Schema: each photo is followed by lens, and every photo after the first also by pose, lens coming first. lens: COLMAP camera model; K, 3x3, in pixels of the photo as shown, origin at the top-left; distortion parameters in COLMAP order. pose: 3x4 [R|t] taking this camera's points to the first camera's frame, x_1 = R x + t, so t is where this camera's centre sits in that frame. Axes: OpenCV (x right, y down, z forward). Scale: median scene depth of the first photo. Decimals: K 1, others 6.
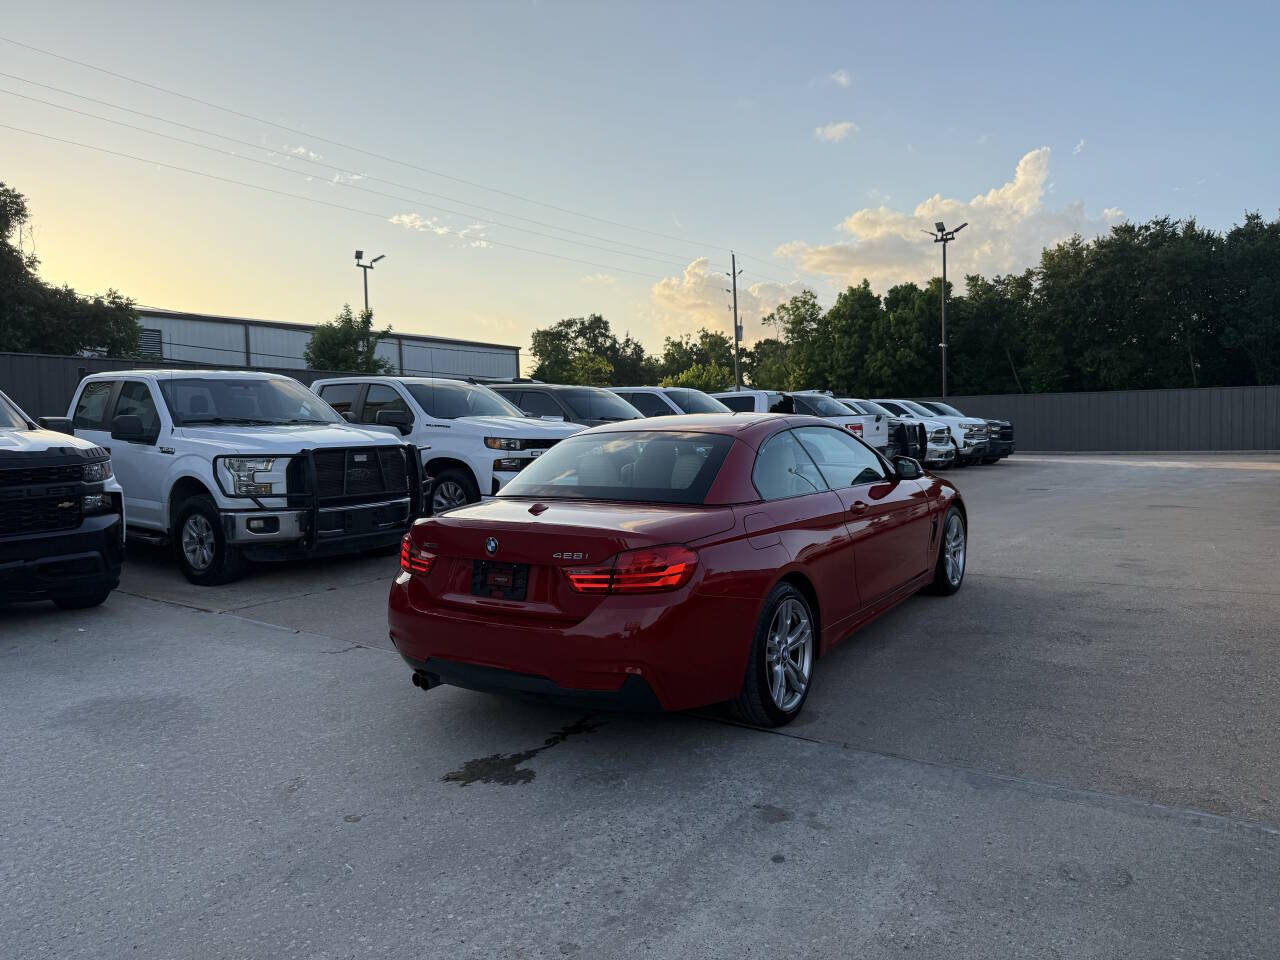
lens RADIAL K [[903.6, 0, 642.1], [0, 903.6, 459.5], [0, 0, 1]] dist [0.037488, -0.044195]
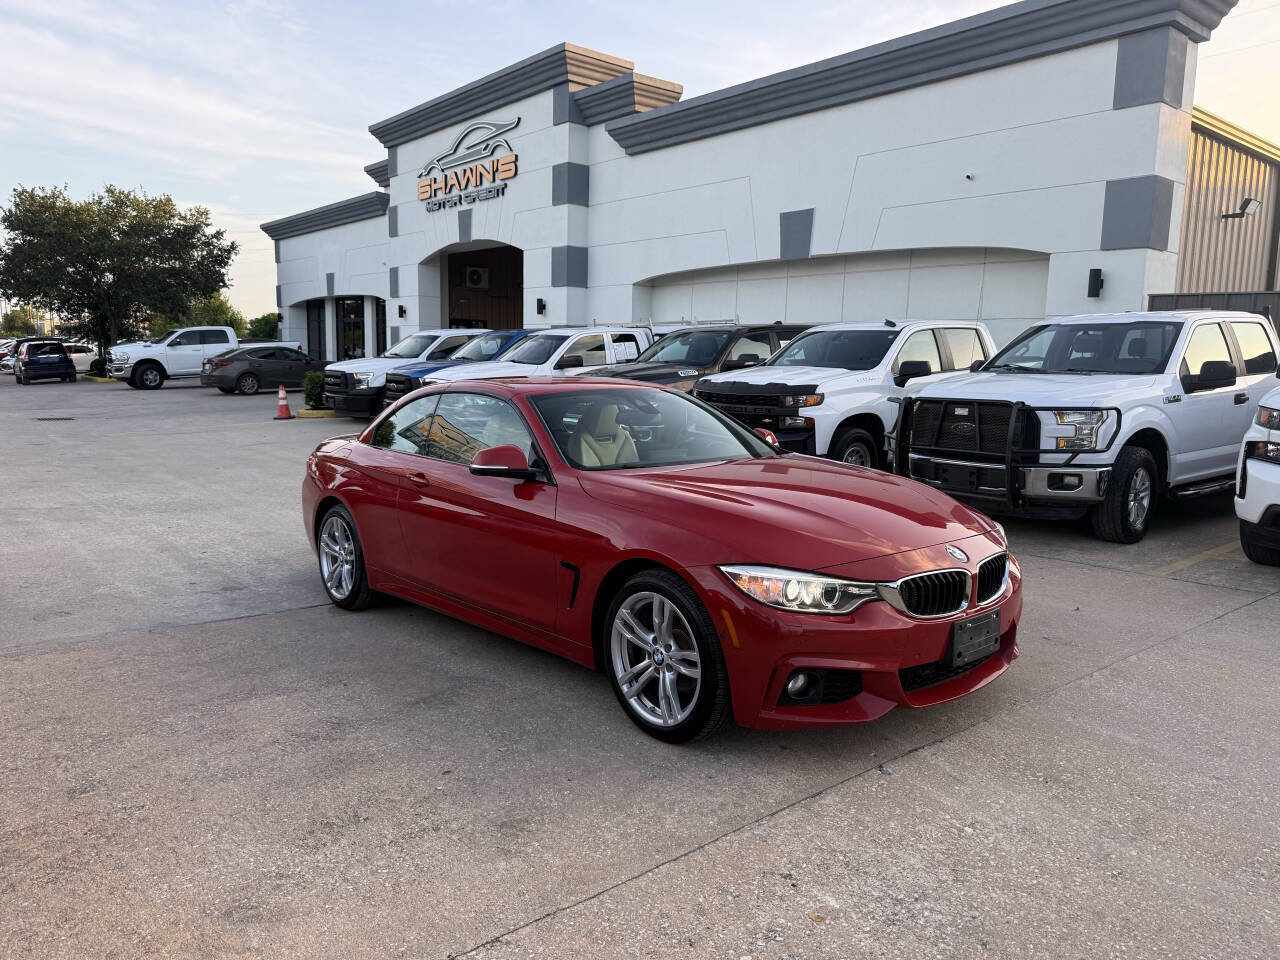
lens RADIAL K [[903.6, 0, 638.2], [0, 903.6, 482.0], [0, 0, 1]] dist [0.037488, -0.044195]
pose [[-0.257436, 0.151785, -0.954300, 1.302767], [-0.045267, 0.984607, 0.168817, -0.139437], [0.965235, 0.086658, -0.246602, 1.744387]]
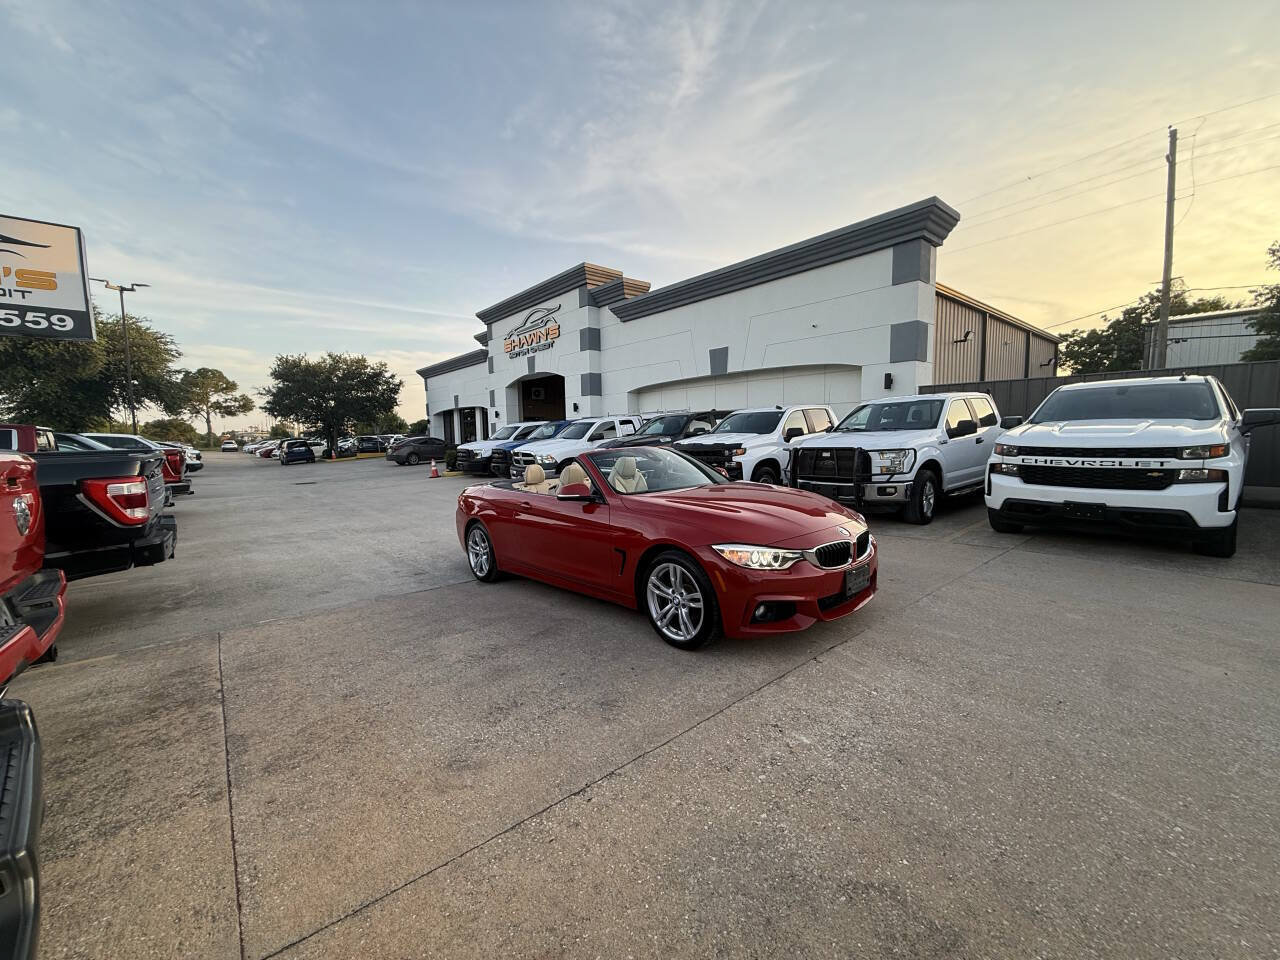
lens RADIAL K [[508.6, 0, 635.1], [0, 508.6, 487.3], [0, 0, 1]] dist [0.003052, -0.002085]
pose [[-0.241258, 0.130855, -0.961598, 1.295498], [-0.001715, 0.990809, 0.135261, -0.128011], [0.970459, 0.034282, -0.238816, 1.687765]]
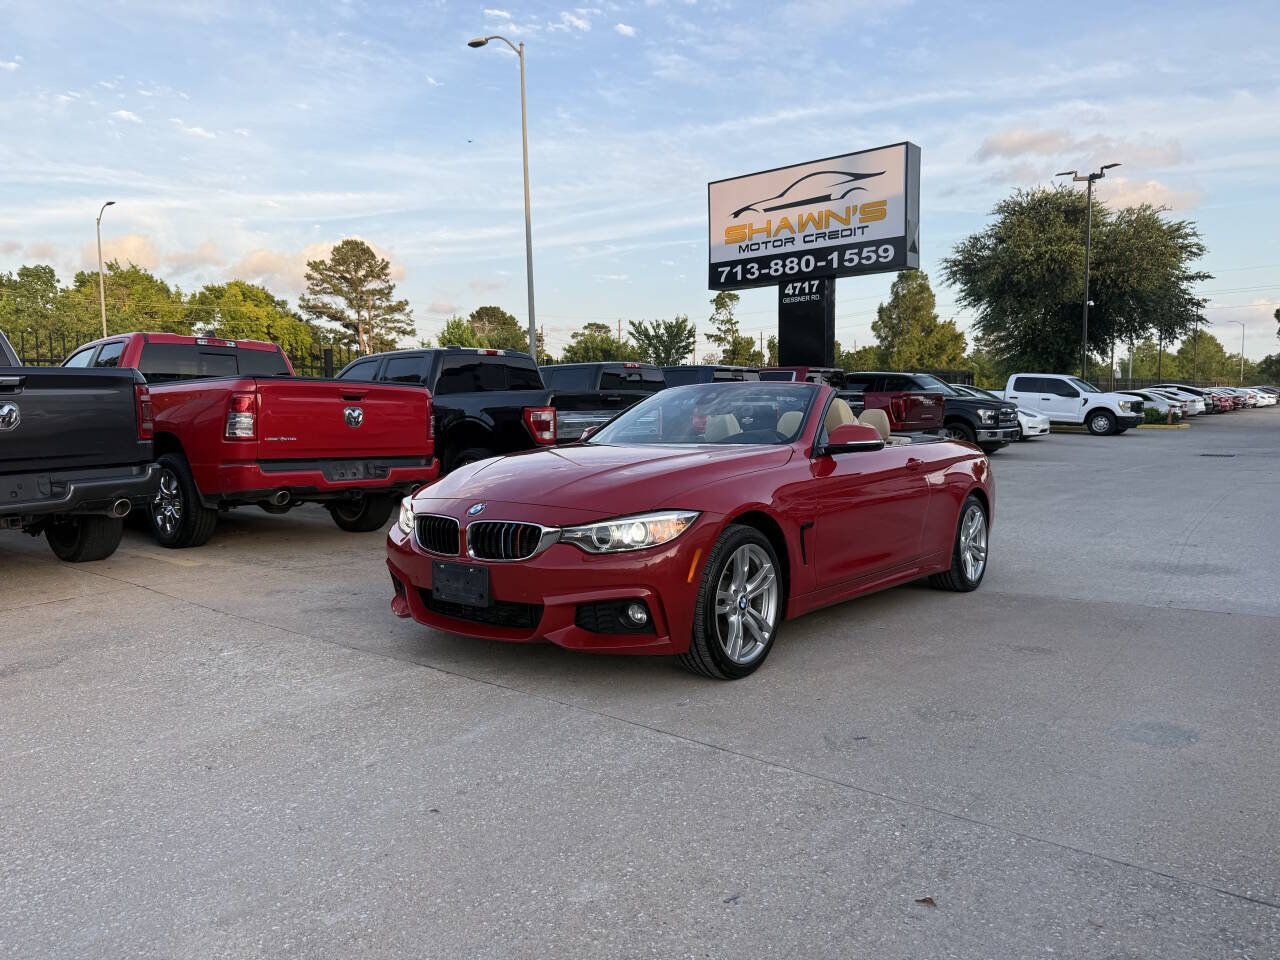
lens RADIAL K [[903.6, 0, 631.4], [0, 903.6, 486.7], [0, 0, 1]] dist [0.037488, -0.044195]
pose [[-0.995993, 0.035966, 0.081884, 0.215389], [0.045501, 0.992002, 0.117738, -0.071449], [-0.076994, 0.120993, -0.989663, 2.700329]]
